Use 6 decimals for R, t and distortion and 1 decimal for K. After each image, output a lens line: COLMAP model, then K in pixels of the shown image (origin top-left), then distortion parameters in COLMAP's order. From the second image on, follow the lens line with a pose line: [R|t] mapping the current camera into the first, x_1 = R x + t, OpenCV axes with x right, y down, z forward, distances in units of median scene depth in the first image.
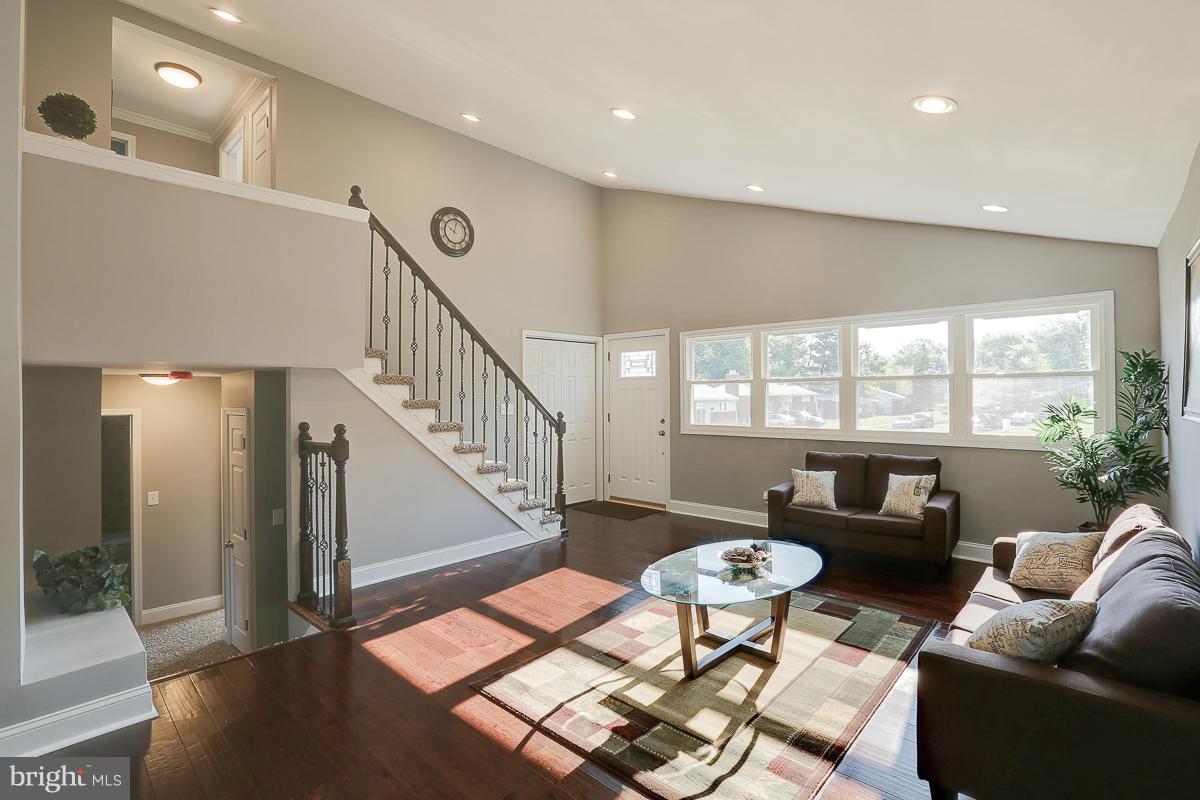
lens RADIAL K [[551.2, 0, 595.8], [0, 551.2, 394.4], [0, 0, 1]] dist [-0.054700, 0.023748]
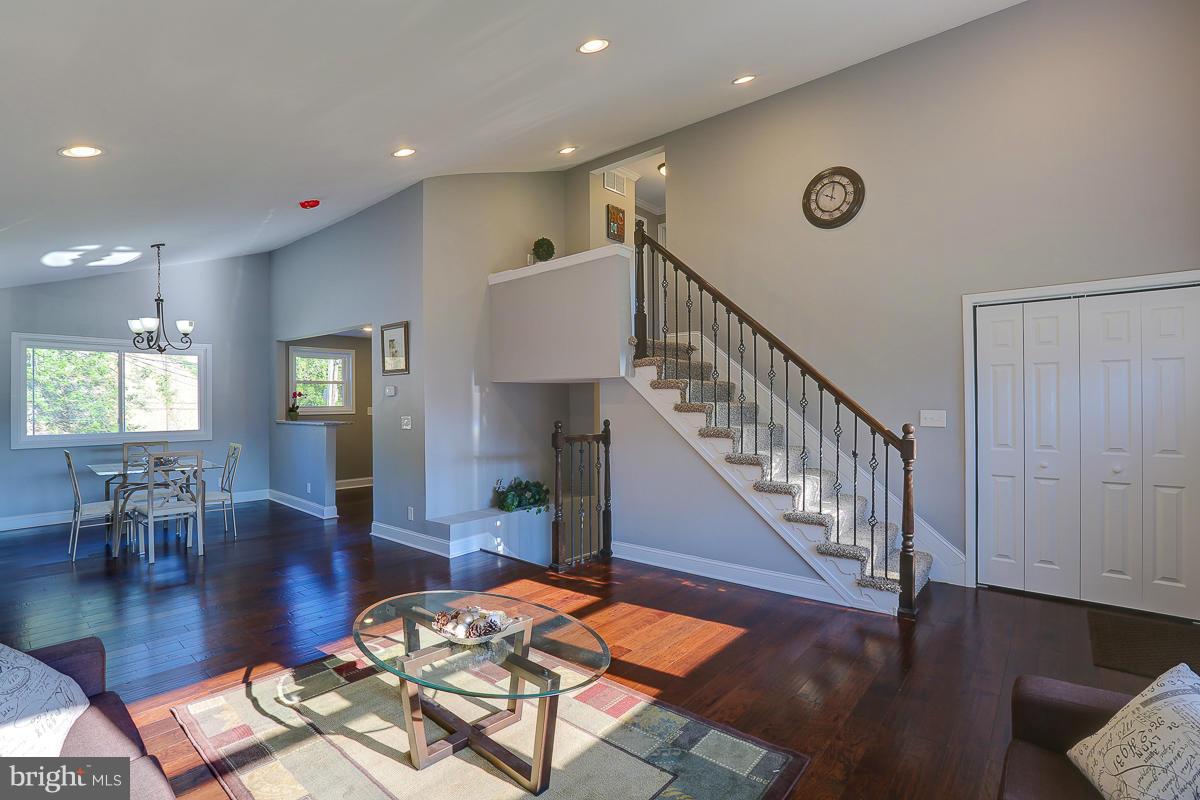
lens RADIAL K [[568.9, 0, 603.5], [0, 568.9, 396.8], [0, 0, 1]] dist [-0.056722, 0.026649]
pose [[0.052782, 0.000192, -0.998606, 0.687880], [0.009386, 0.999956, 0.000688, -0.004606], [0.998562, -0.009409, 0.052778, 0.755643]]
